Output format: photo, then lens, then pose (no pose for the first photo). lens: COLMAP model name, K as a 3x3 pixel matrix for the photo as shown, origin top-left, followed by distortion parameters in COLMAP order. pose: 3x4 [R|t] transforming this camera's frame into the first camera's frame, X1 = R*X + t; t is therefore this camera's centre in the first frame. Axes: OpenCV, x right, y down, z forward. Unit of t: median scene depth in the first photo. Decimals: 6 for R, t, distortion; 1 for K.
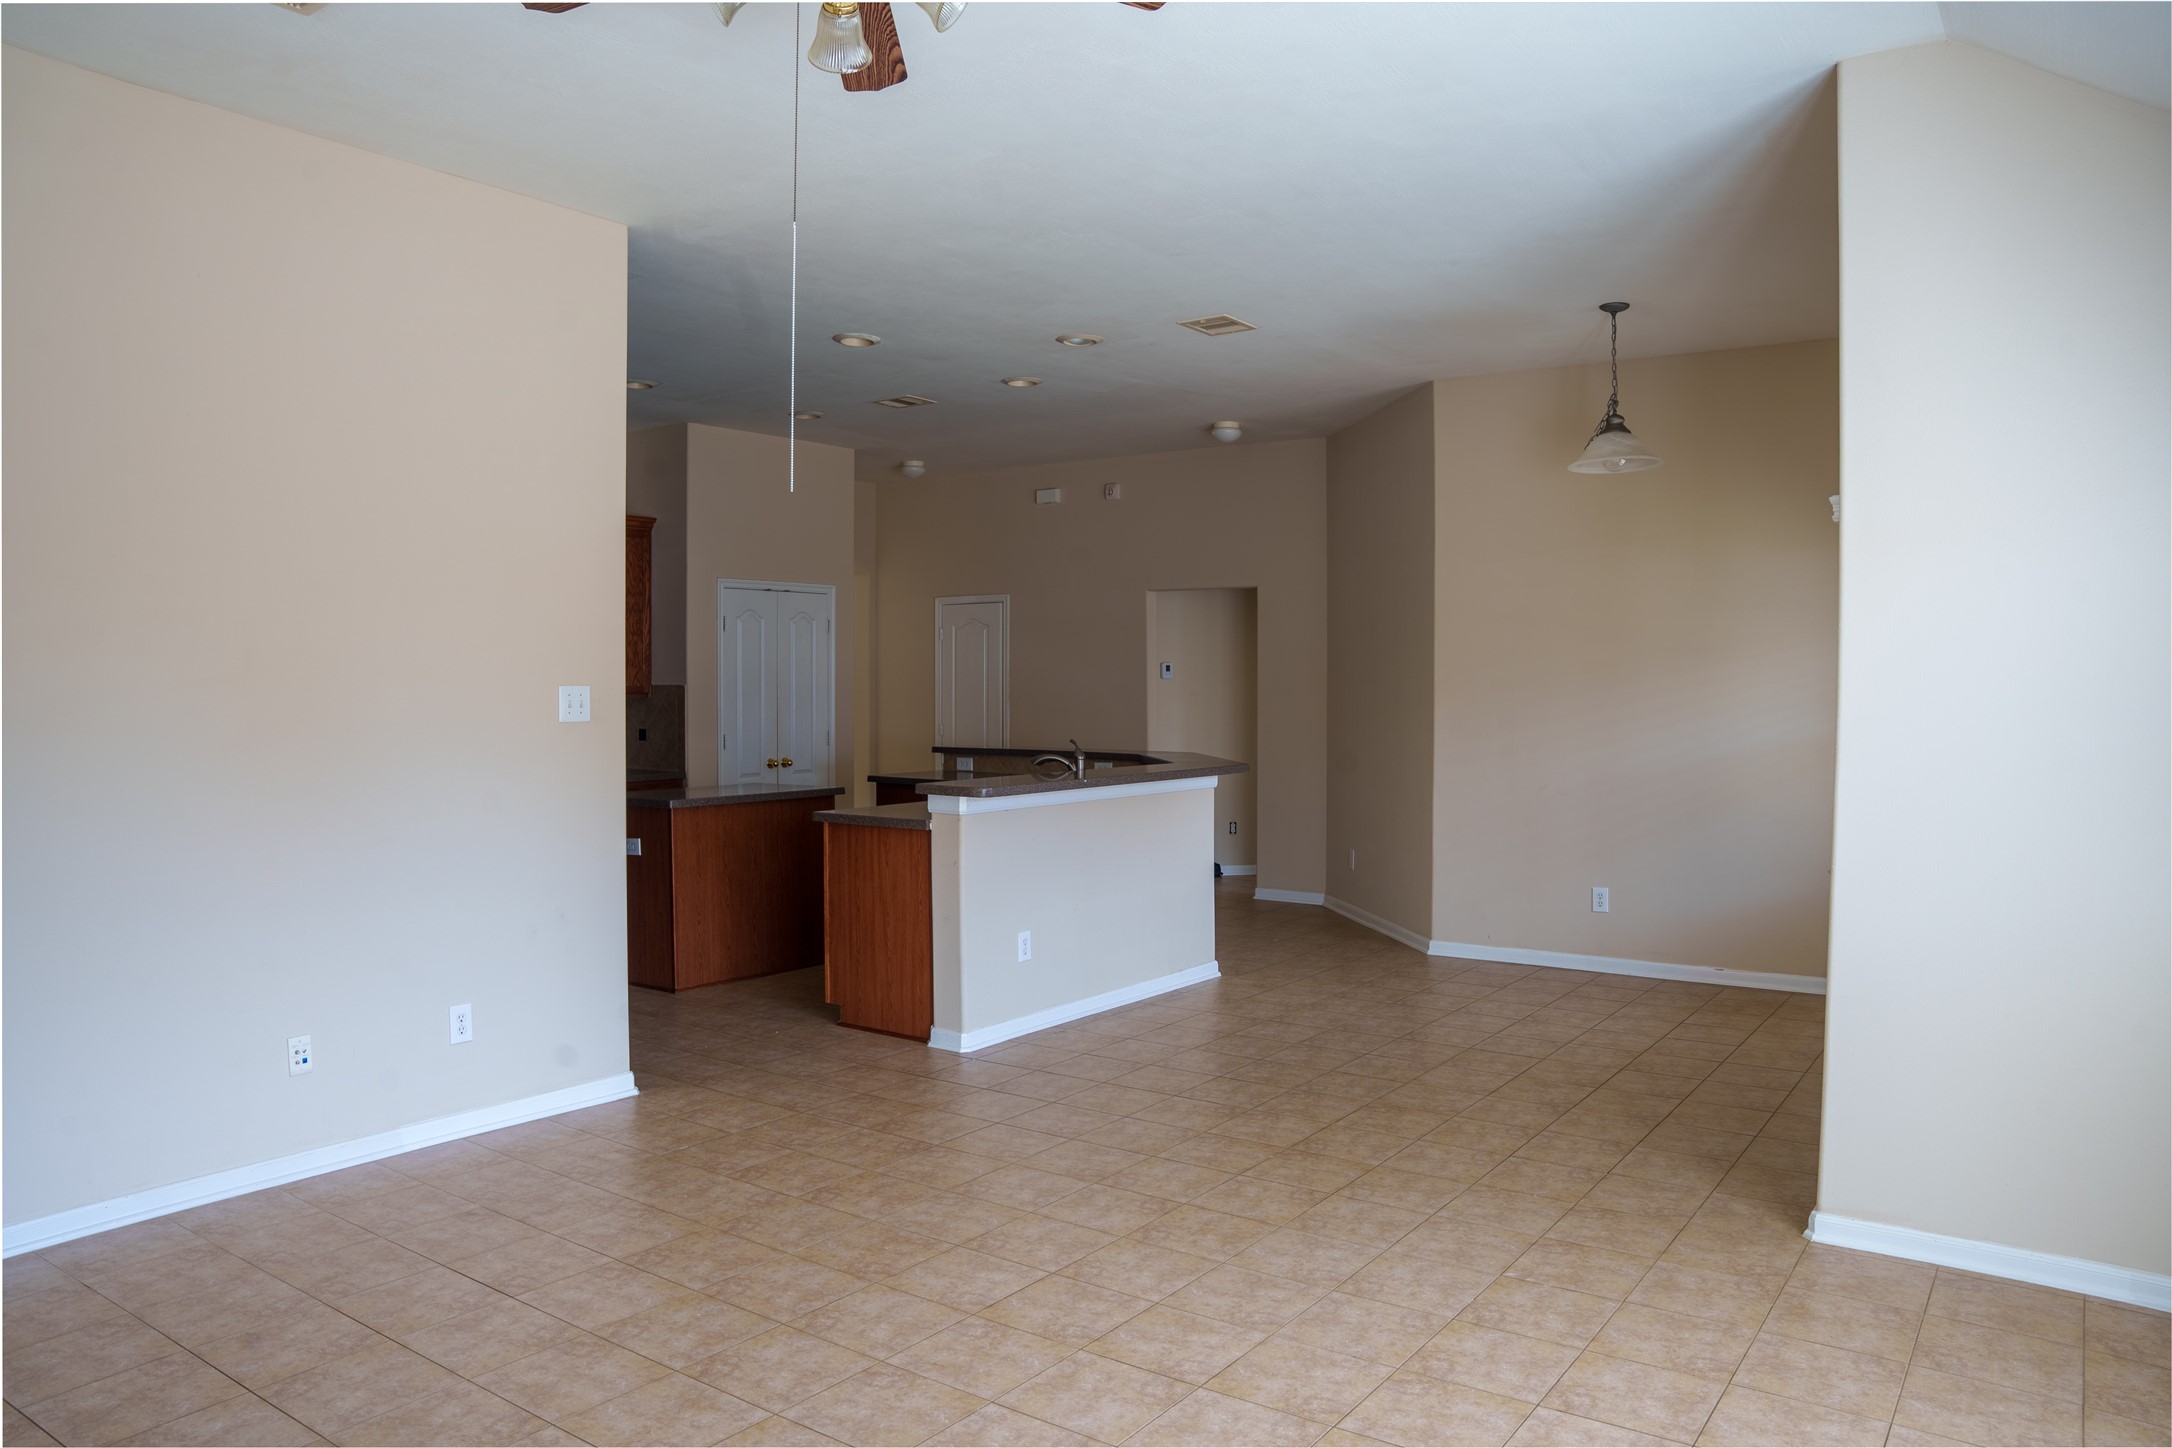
lens RADIAL K [[1474.3, 0, 1093.7], [0, 1474.3, 735.4], [0, 0, 1]] dist [-0.165116, 0.124517]
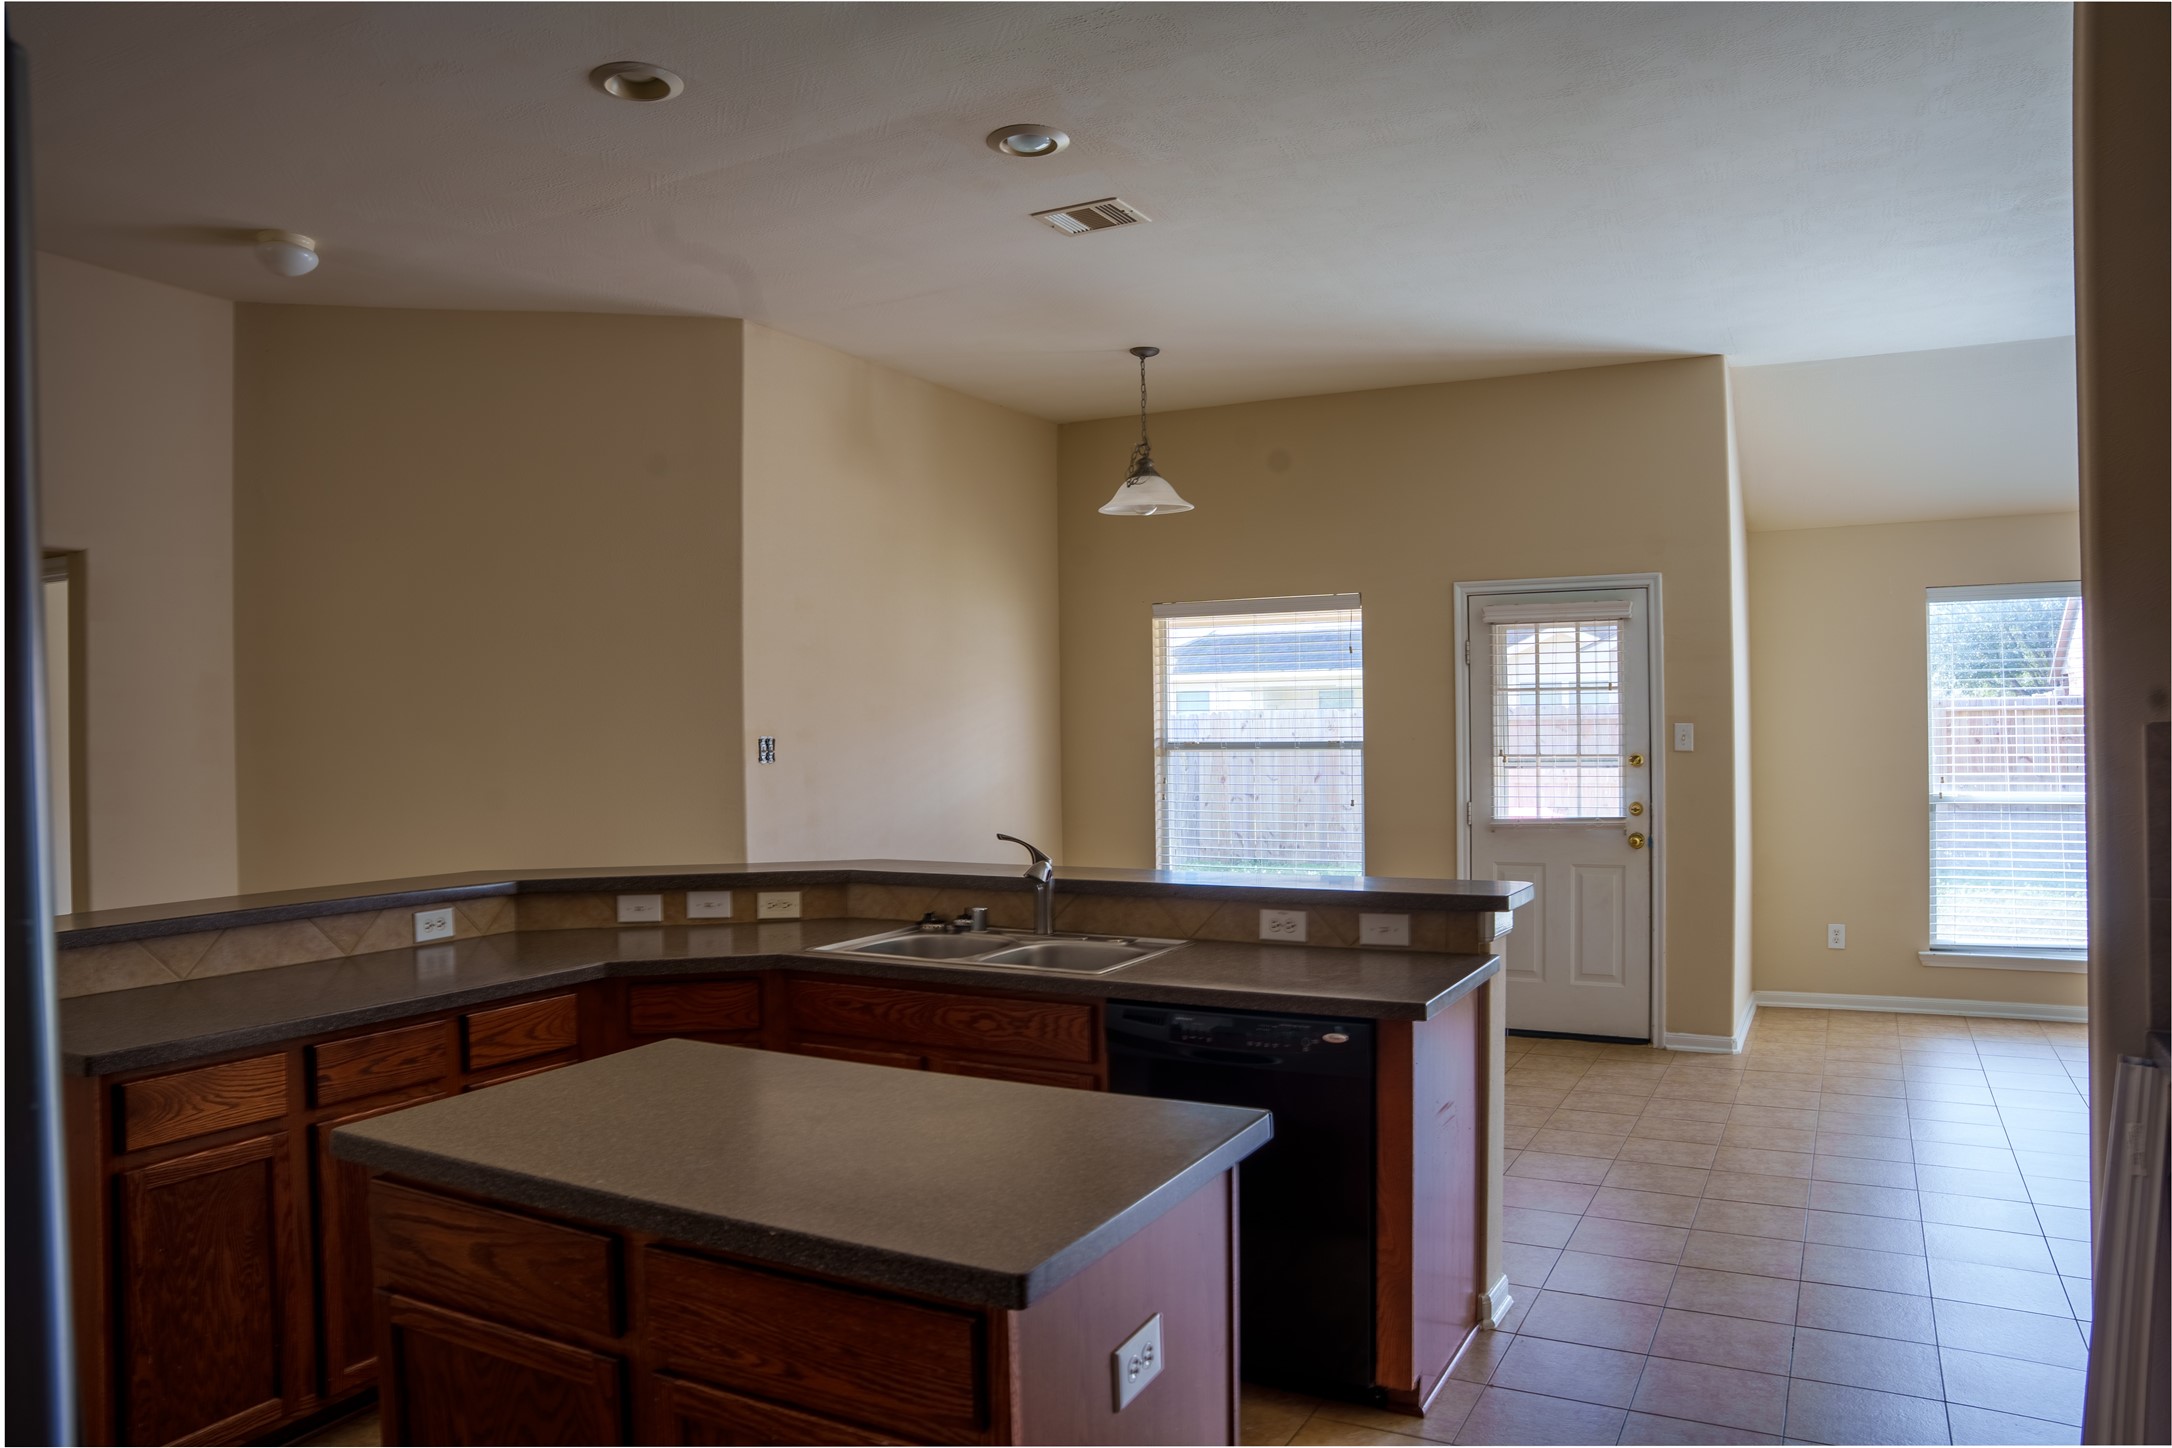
lens RADIAL K [[1474.3, 0, 1093.7], [0, 1474.3, 735.4], [0, 0, 1]] dist [-0.165116, 0.124517]
pose [[-0.129621, 0.003916, 0.991556, -1.070470], [0.045825, 0.998947, 0.002046, -0.056859], [-0.990504, 0.045703, -0.129664, 1.972213]]
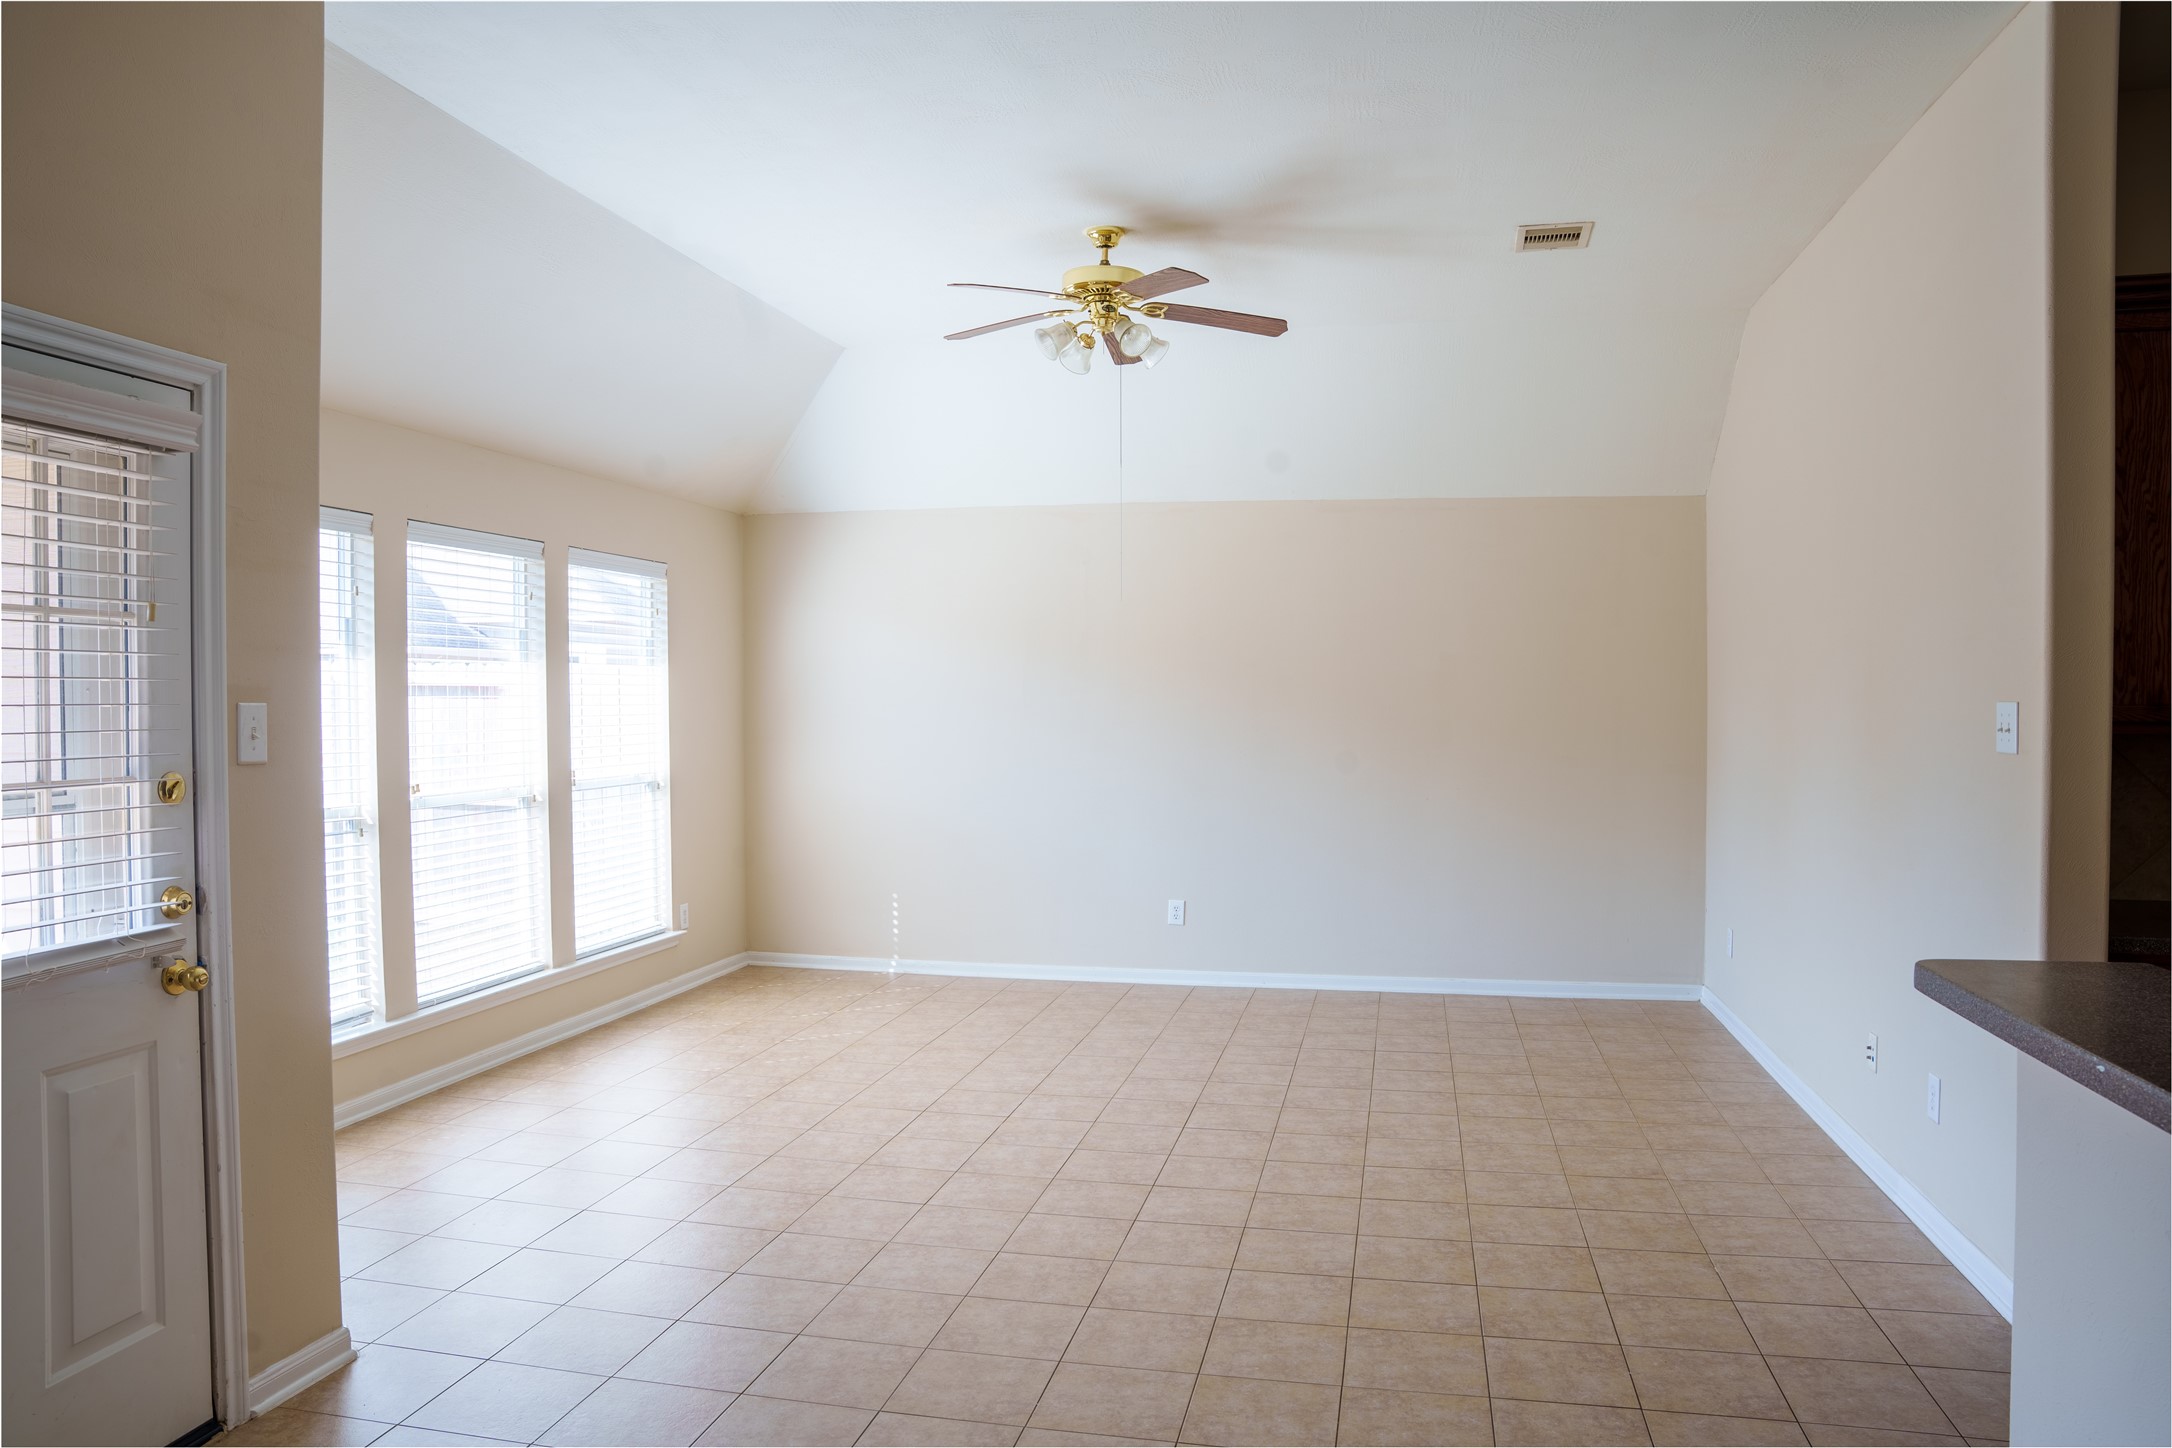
lens RADIAL K [[1474.3, 0, 1093.7], [0, 1474.3, 735.4], [0, 0, 1]] dist [-0.165116, 0.124517]
pose [[-0.914945, 0.010270, -0.403448, 0.442642], [-0.014741, 0.998159, 0.058840, -0.070425], [0.403309, 0.059782, -0.913109, 1.948026]]
